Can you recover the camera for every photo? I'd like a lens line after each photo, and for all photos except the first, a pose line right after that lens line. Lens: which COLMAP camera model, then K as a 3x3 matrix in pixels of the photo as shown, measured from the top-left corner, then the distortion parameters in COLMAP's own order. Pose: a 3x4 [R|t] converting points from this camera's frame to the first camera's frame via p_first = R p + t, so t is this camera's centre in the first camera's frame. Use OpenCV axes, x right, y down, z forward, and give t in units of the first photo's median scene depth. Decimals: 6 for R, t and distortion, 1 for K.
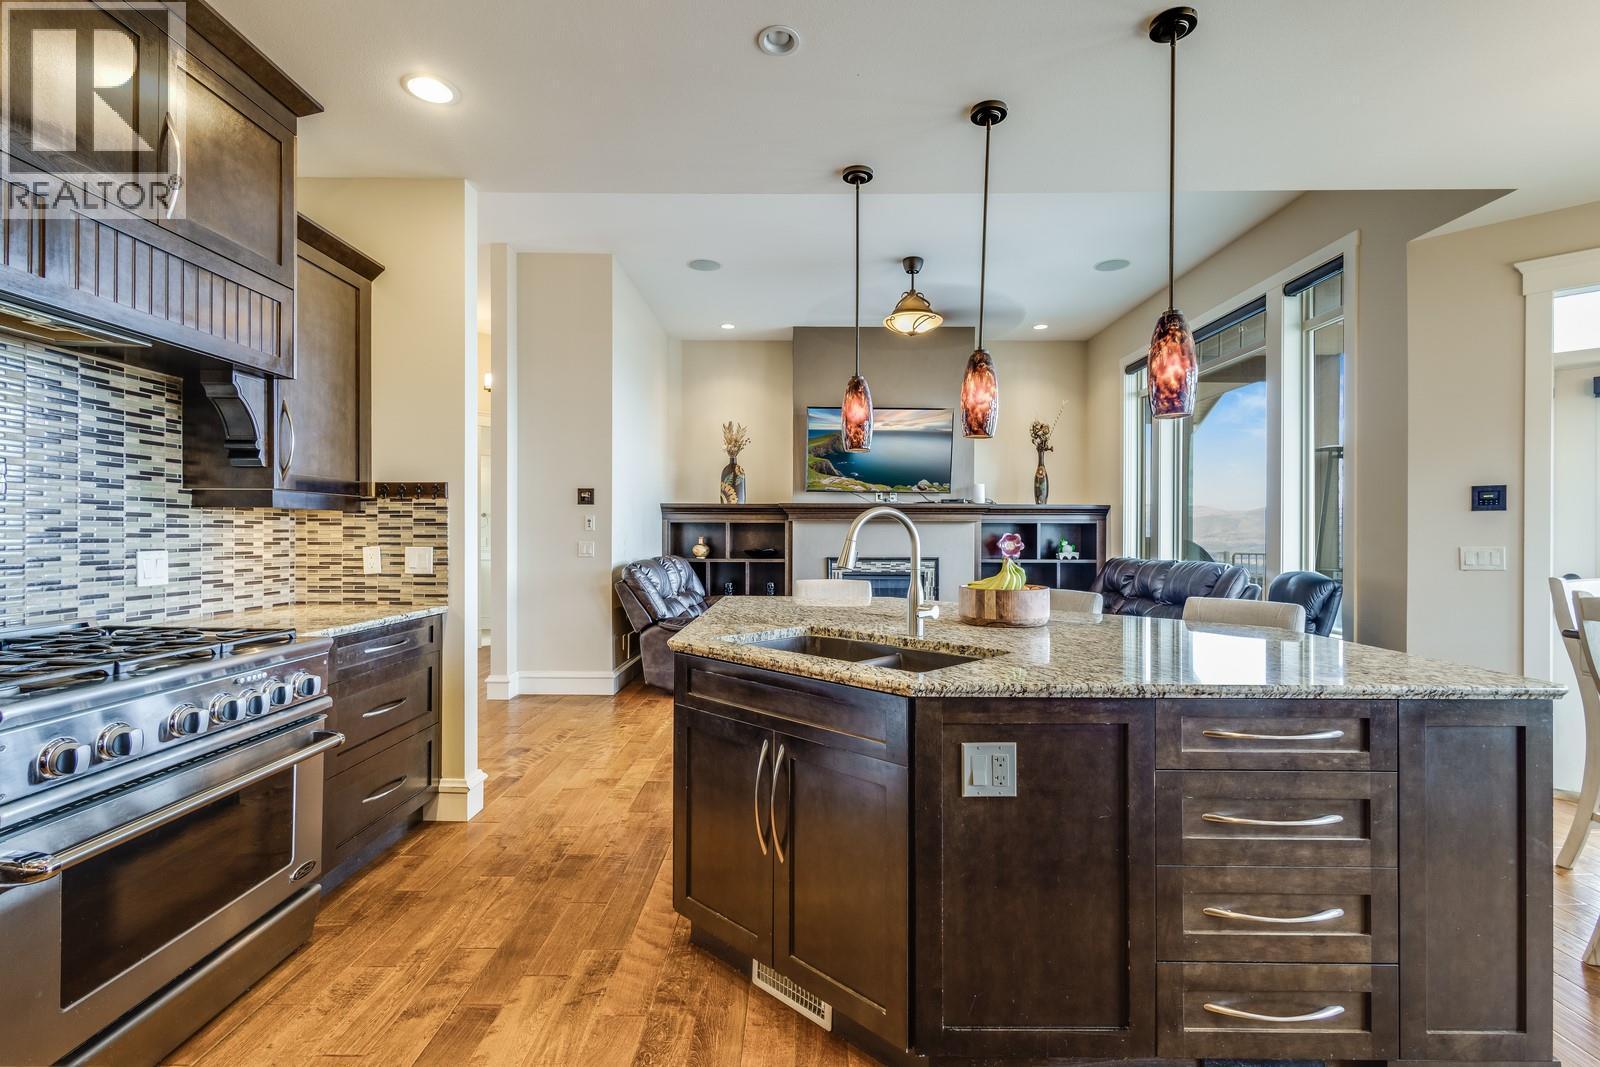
lens RADIAL K [[736.8, 0, 801.2], [0, 736.8, 529.6], [0, 0, 1]] dist [0.010204, -0.001545]
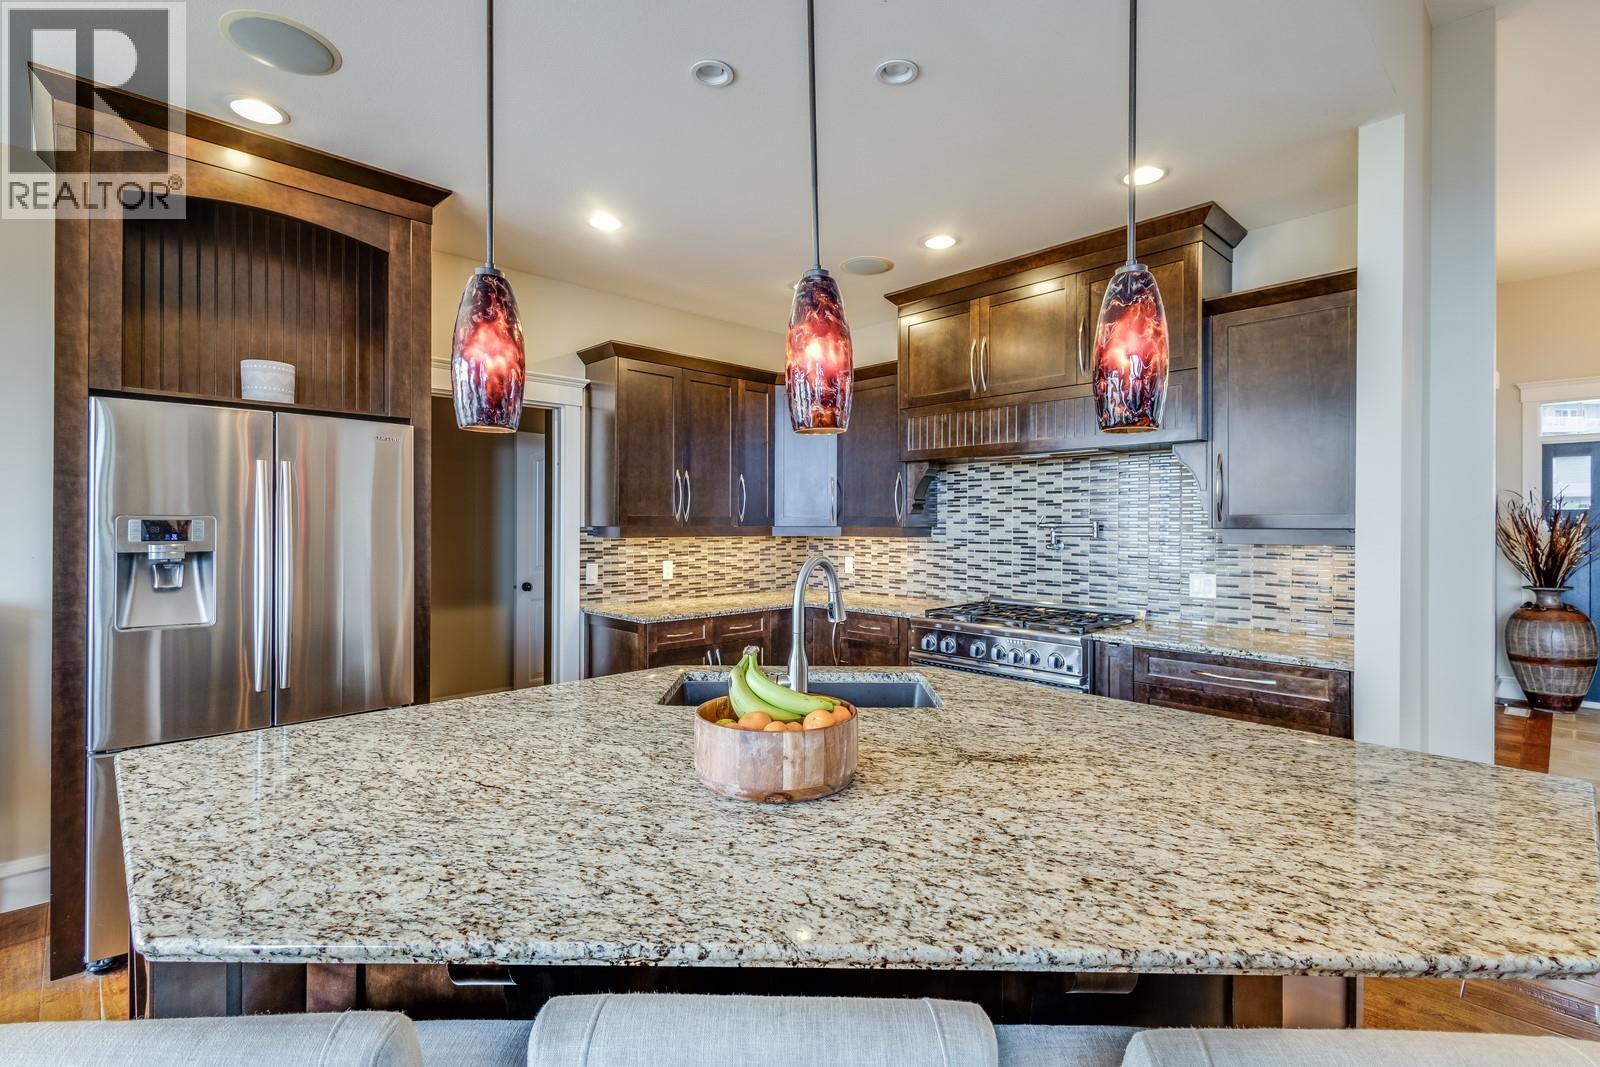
lens RADIAL K [[738.6, 0, 797.2], [0, 738.6, 524.7], [0, 0, 1]] dist [0.009938, -0.001686]
pose [[-0.724181, -0.006824, -0.689576, 0.523424], [-0.002685, 0.999971, -0.007076, -0.041186], [0.689604, -0.003272, -0.724179, 1.162966]]
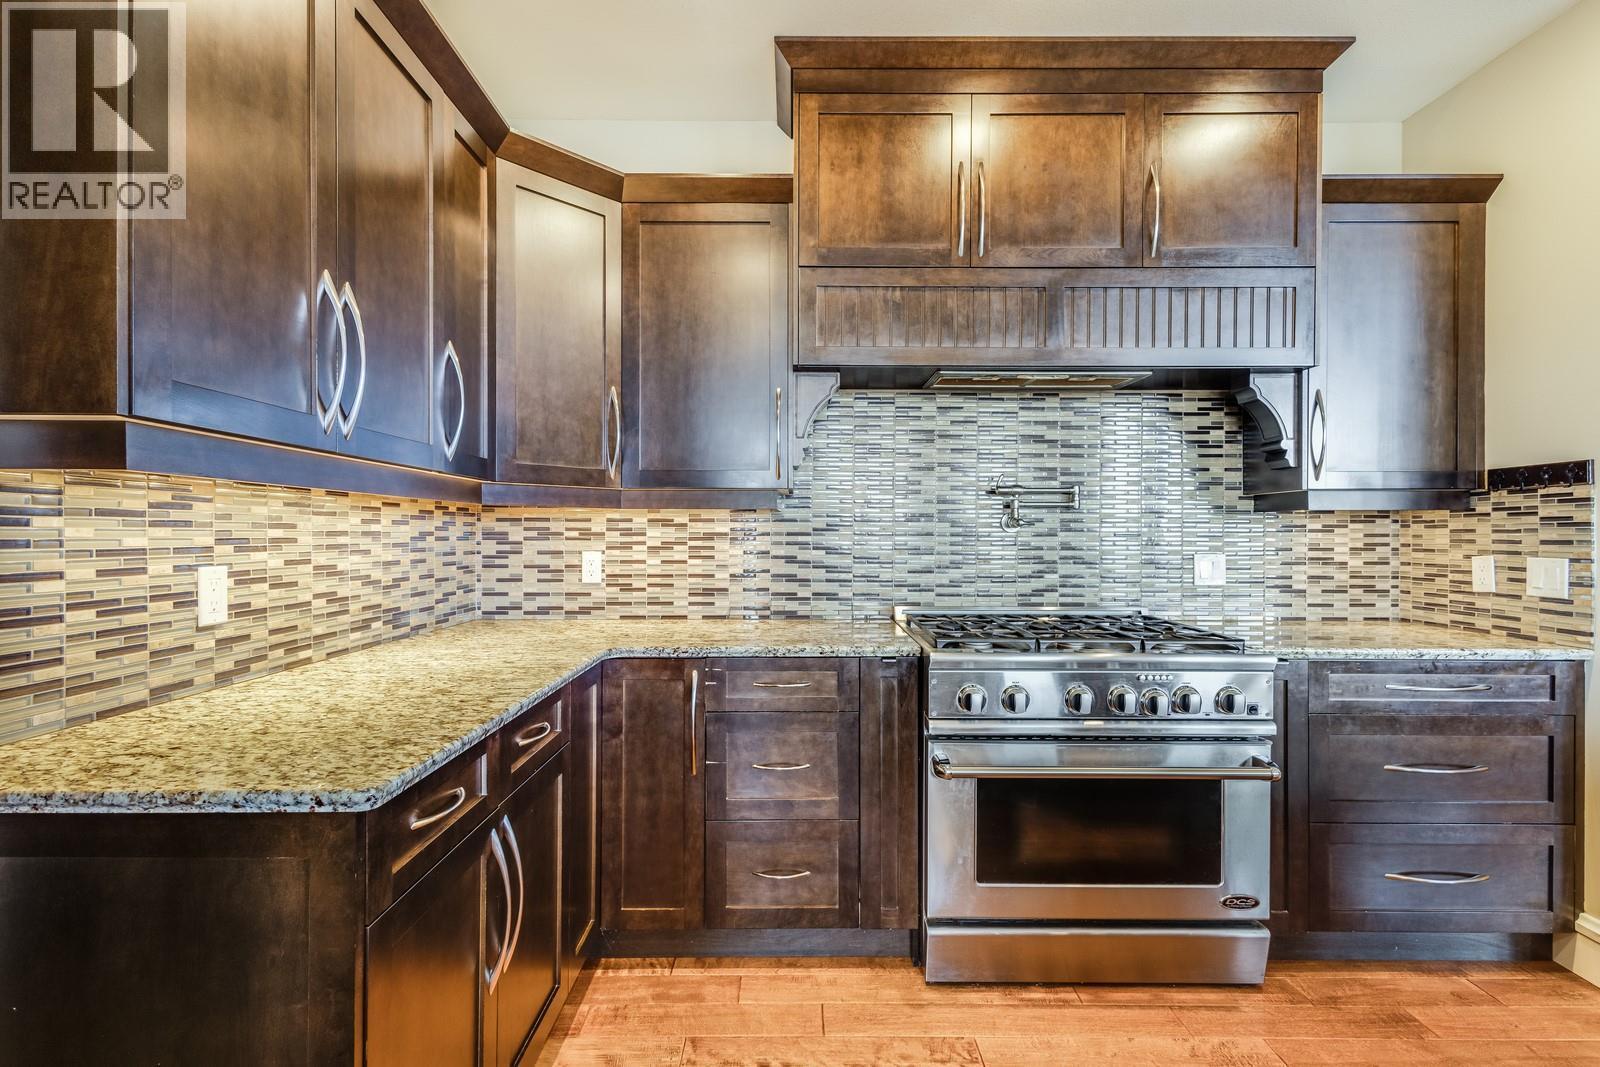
lens RADIAL K [[739.6, 0, 800.0], [0, 739.6, 533.5], [0, 0, 1]] dist [0.001393, 0.000267]
pose [[-0.002573, -0.006988, -0.999972, 0.172773], [0.003240, 0.999970, -0.006997, 0.003351], [0.999991, -0.003258, -0.002550, 0.308273]]
